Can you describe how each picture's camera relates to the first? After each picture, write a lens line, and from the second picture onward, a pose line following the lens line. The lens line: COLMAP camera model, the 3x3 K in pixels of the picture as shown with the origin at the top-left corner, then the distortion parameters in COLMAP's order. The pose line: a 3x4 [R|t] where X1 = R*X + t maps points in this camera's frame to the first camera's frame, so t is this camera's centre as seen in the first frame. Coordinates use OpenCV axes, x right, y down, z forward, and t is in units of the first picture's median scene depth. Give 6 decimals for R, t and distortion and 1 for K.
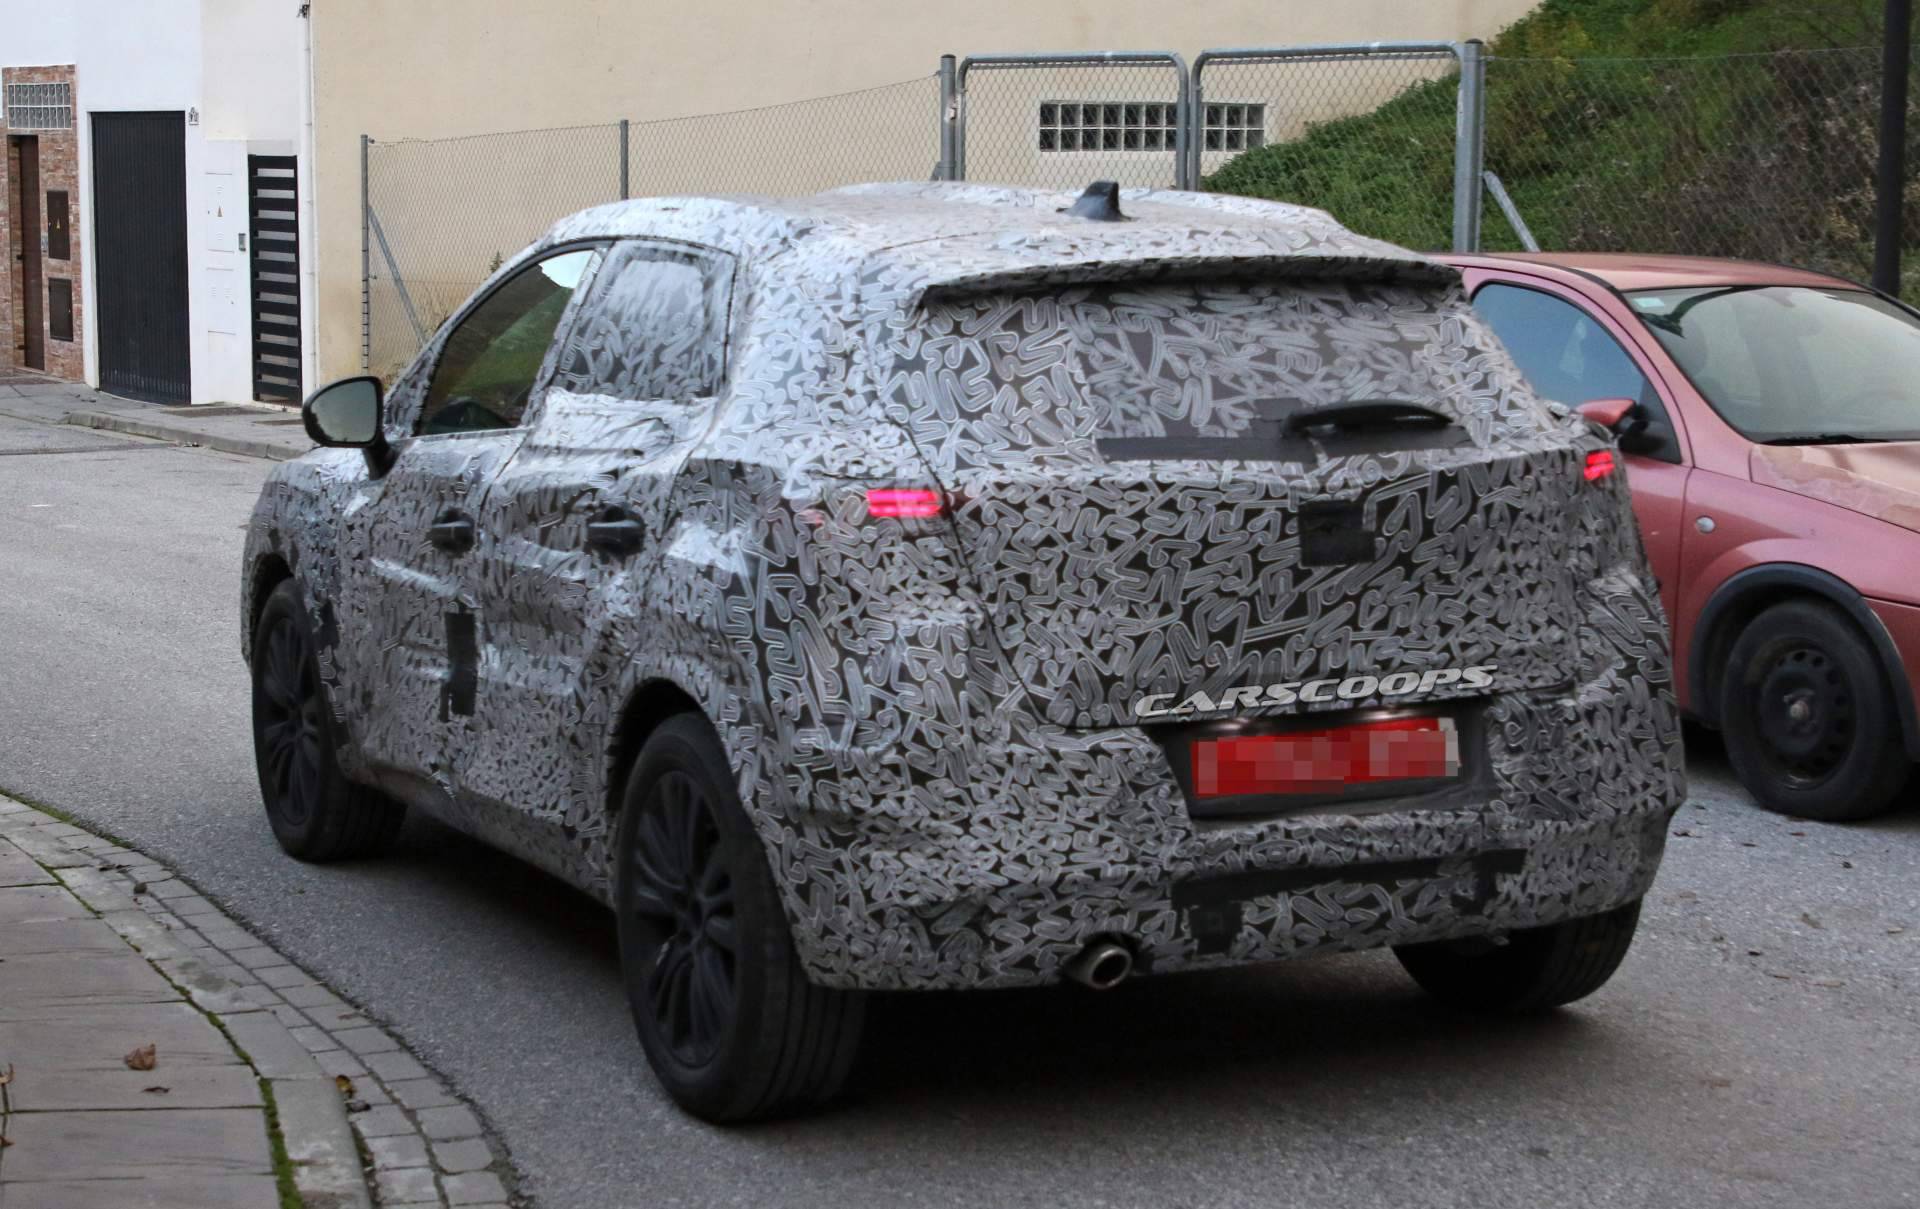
lens RADIAL K [[3325.6, 0, 959.1], [0, 3325.6, 530.0], [0, 0, 1]] dist [0.027908, 0.060560]
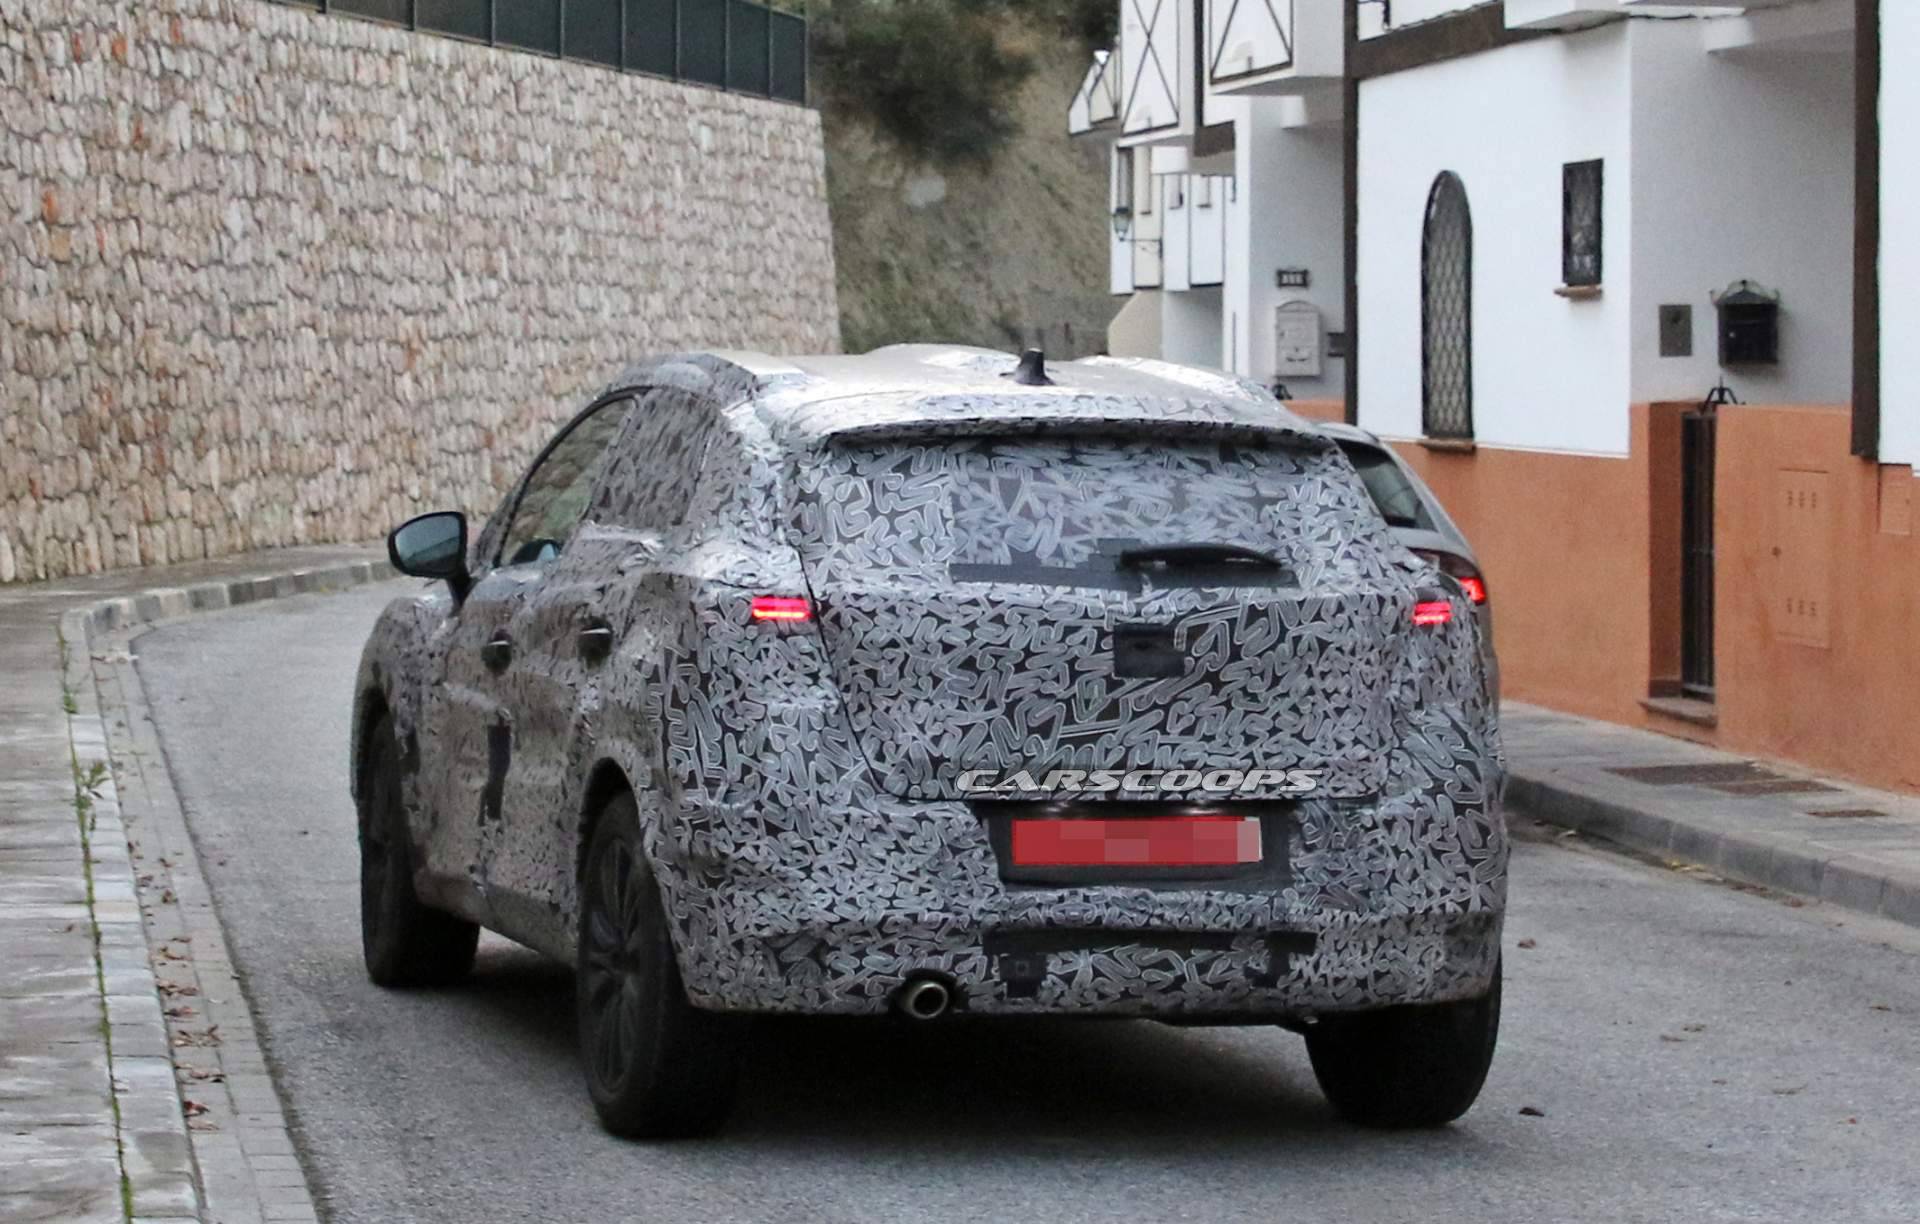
lens RADIAL K [[5653.2, 0, 966.3], [0, 5653.2, 208.3], [0, 0, 1]] dist [-0.145825, -0.093393]
pose [[0.985215, 0.028131, -0.168997, 0.386488], [-0.048942, 0.991534, -0.120268, 0.090074], [0.164183, 0.126761, 0.978251, -1.005517]]
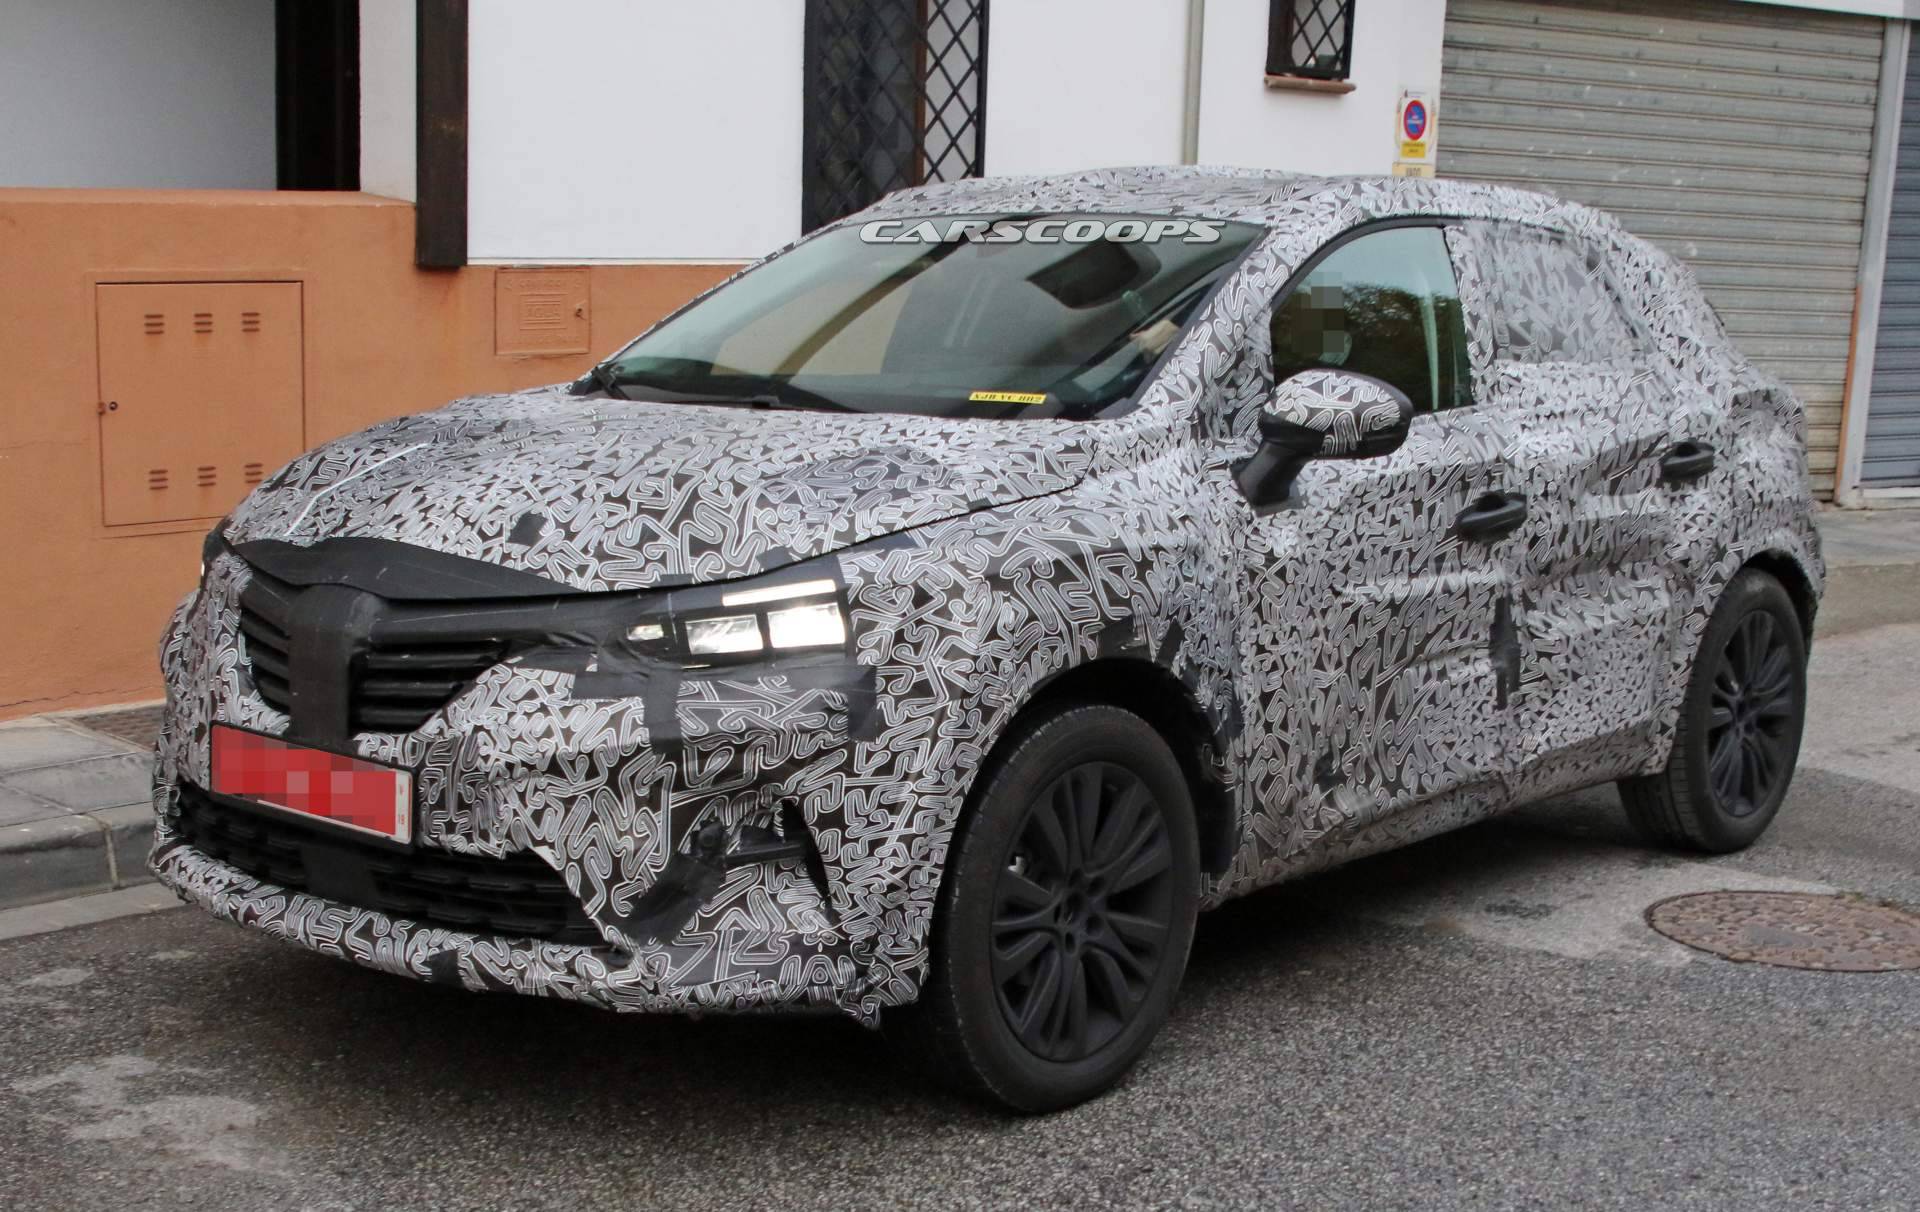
lens RADIAL K [[2671.3, 0, 960.8], [0, 2671.3, 792.7], [0, 0, 1]] dist [-0.091171, -0.013639]
pose [[-0.414778, -0.168294, 0.894224, -1.010552], [0.069727, 0.973979, 0.215646, -0.125948], [-0.907247, 0.151796, -0.392250, 1.848616]]
